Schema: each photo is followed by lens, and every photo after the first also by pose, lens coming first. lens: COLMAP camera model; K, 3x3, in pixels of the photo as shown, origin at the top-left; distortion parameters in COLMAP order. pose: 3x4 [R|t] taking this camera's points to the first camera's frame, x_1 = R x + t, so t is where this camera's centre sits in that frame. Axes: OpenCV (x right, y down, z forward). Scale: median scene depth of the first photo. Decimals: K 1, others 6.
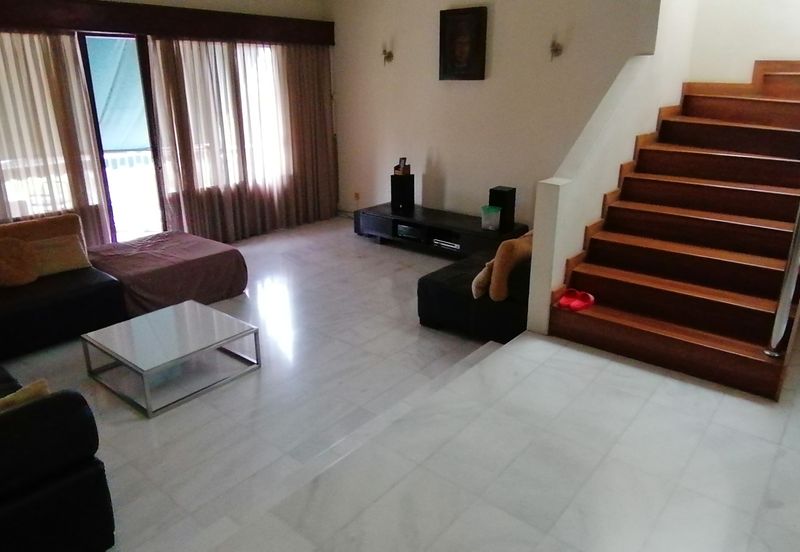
lens RADIAL K [[580.3, 0, 400.7], [0, 580.3, 275.4], [0, 0, 1]] dist [0.025675, -0.051309]
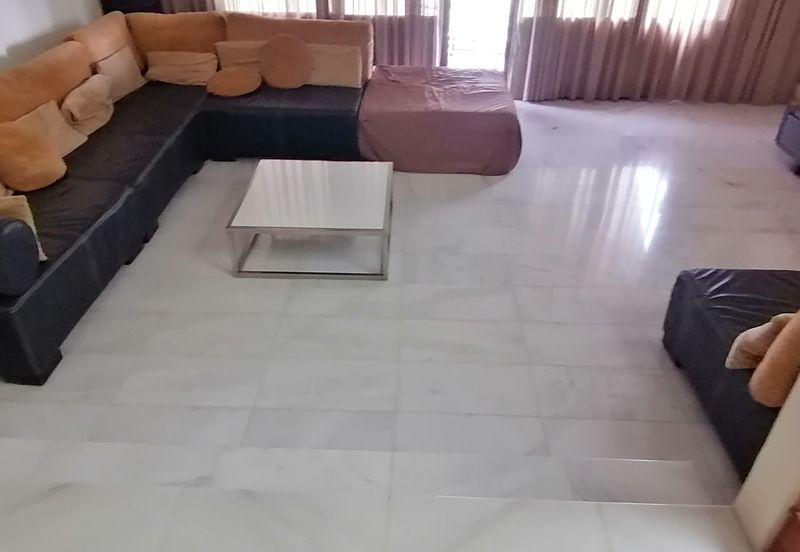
lens RADIAL K [[580.3, 0, 396.2], [0, 580.3, 271.9], [0, 0, 1]] dist [0.025675, -0.051309]
pose [[0.590795, 0.459659, -0.663080, 0.177273], [-0.256845, 0.886236, 0.385509, -0.099144], [0.764848, -0.057448, 0.641645, 0.367630]]
